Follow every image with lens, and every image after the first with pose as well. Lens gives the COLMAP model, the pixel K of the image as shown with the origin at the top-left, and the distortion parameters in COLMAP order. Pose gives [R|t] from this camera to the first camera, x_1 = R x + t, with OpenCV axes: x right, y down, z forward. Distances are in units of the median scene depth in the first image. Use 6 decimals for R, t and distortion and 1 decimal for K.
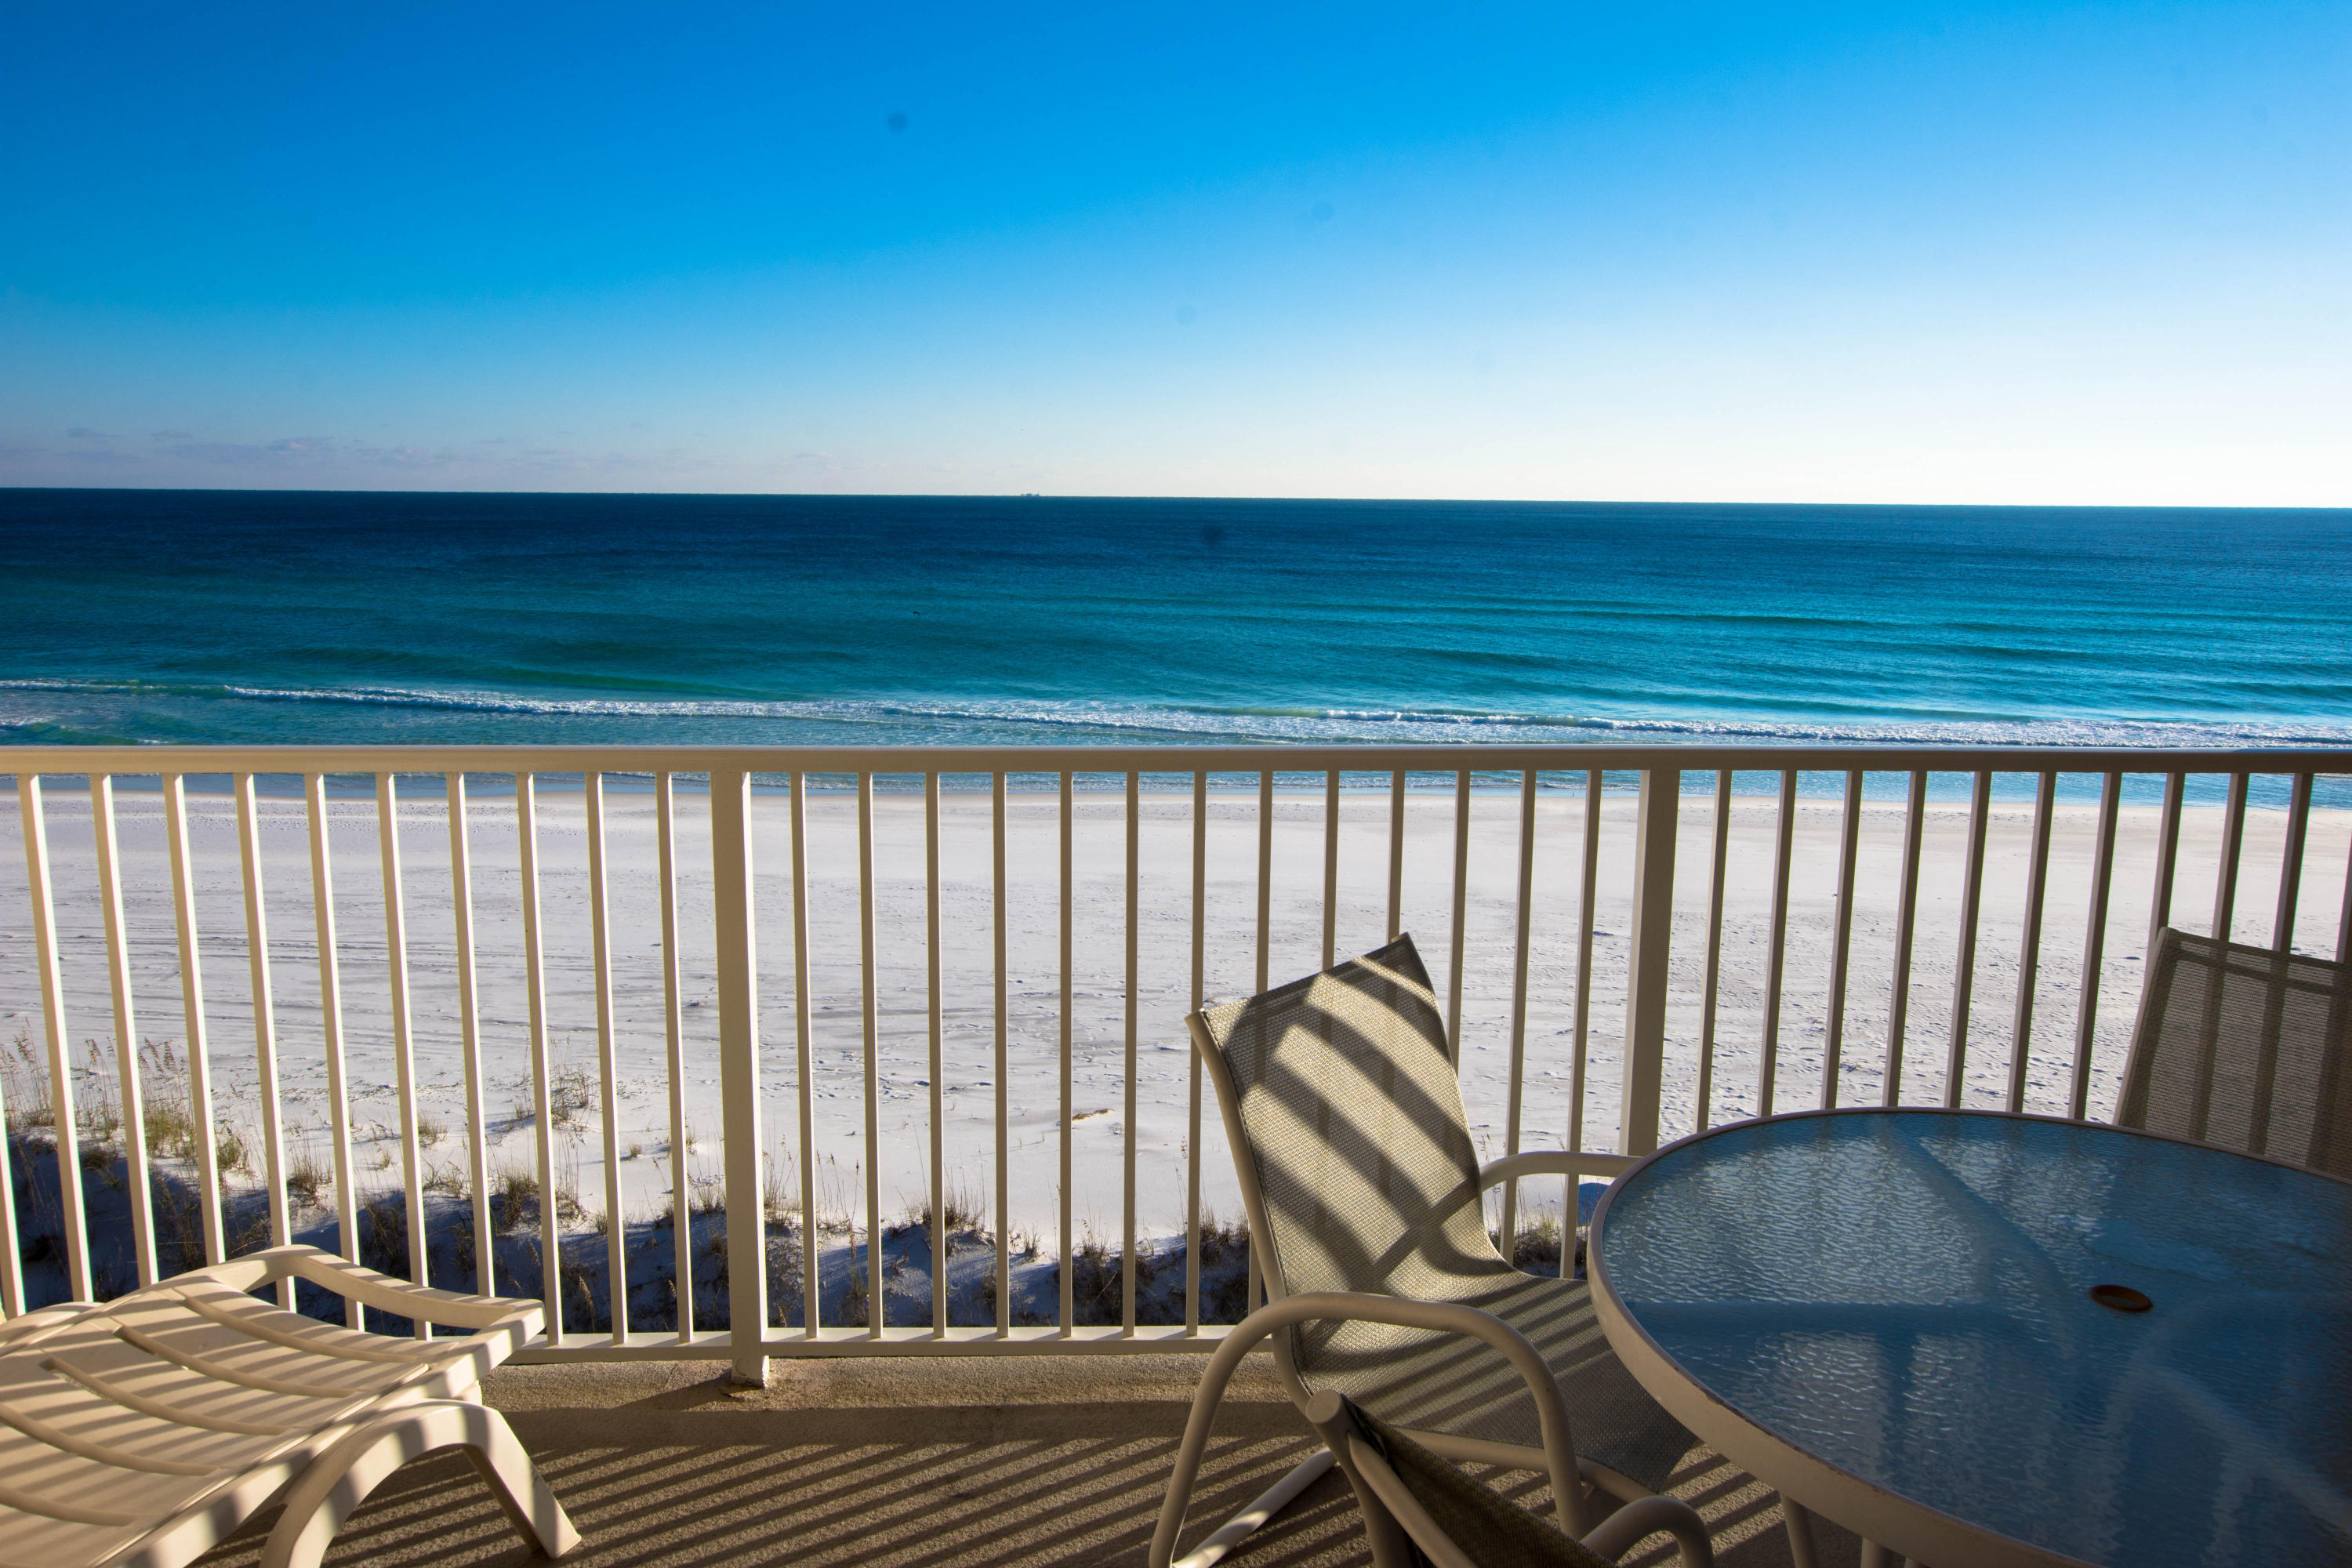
lens RADIAL K [[1791.2, 0, 1199.3], [0, 1791.2, 782.0], [0, 0, 1]] dist [-0.005006, 0.003789]
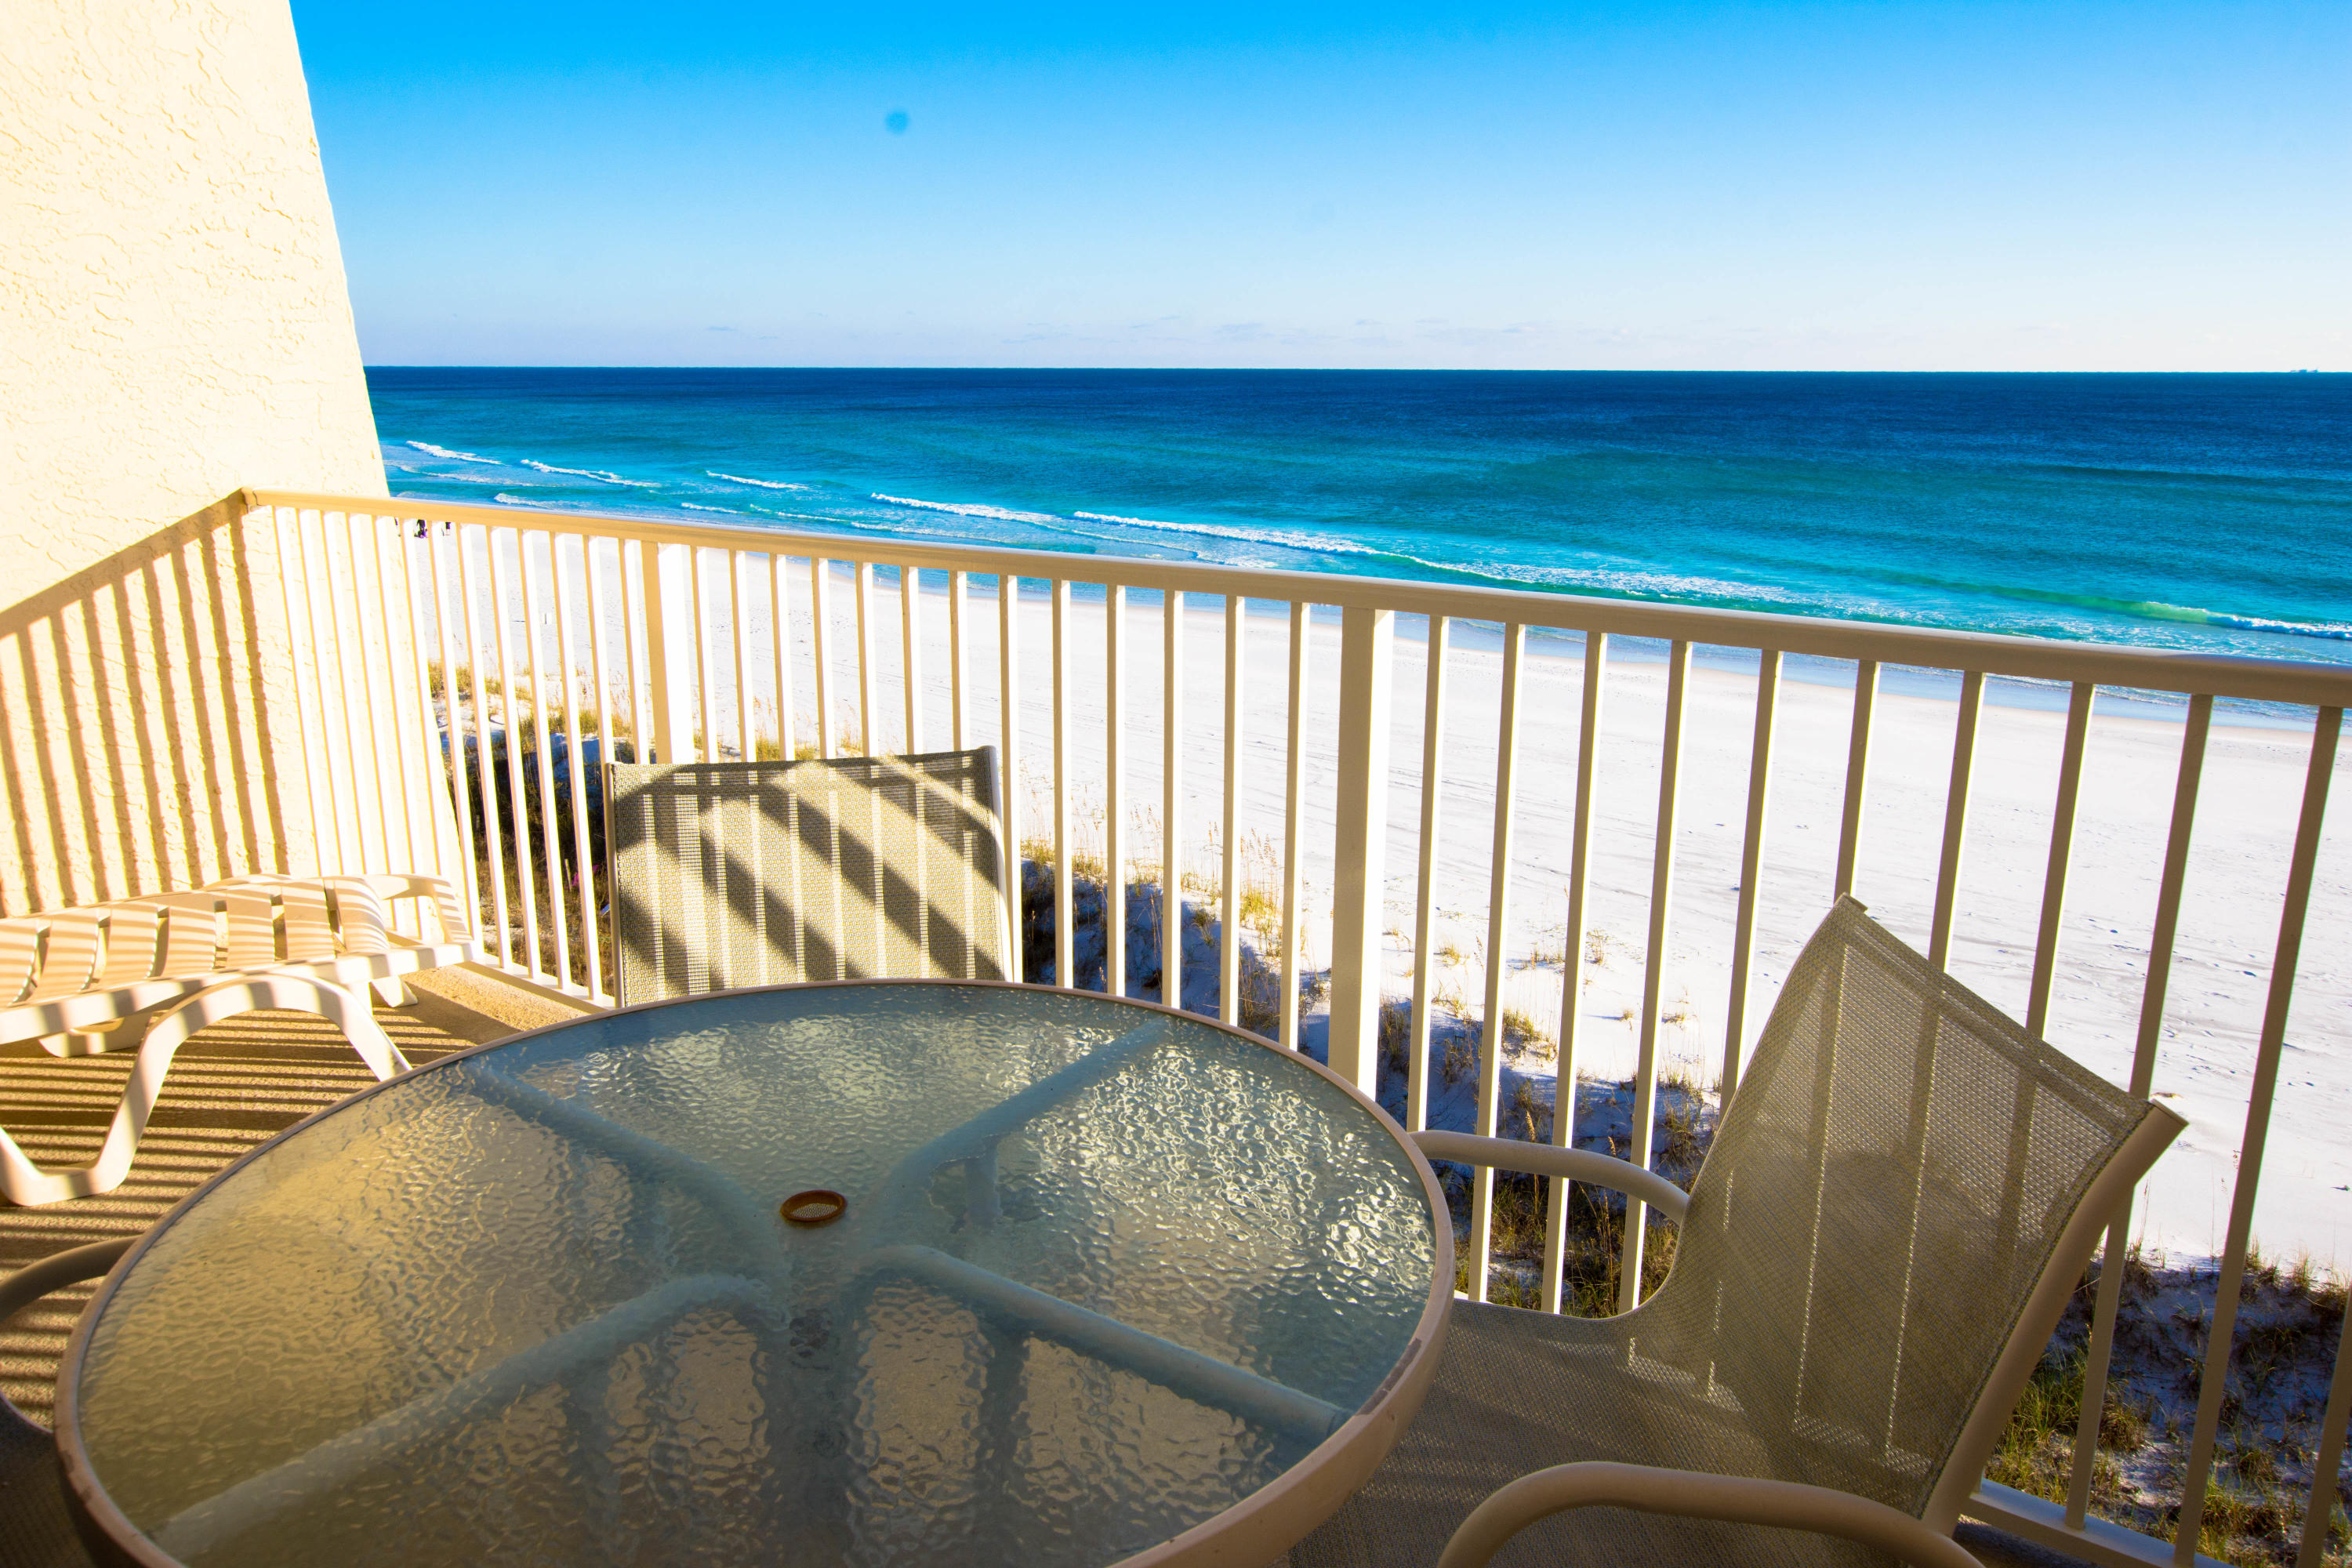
lens RADIAL K [[1760.2, 0, 1127.4], [0, 1760.2, 784.3], [0, 0, 1]] dist [-0.002324, 0.018682]
pose [[0.756669, 0.145296, -0.637448, 0.394837], [-0.102177, 0.989293, 0.104207, 0.000071], [0.645764, -0.013718, 0.763414, 0.177423]]
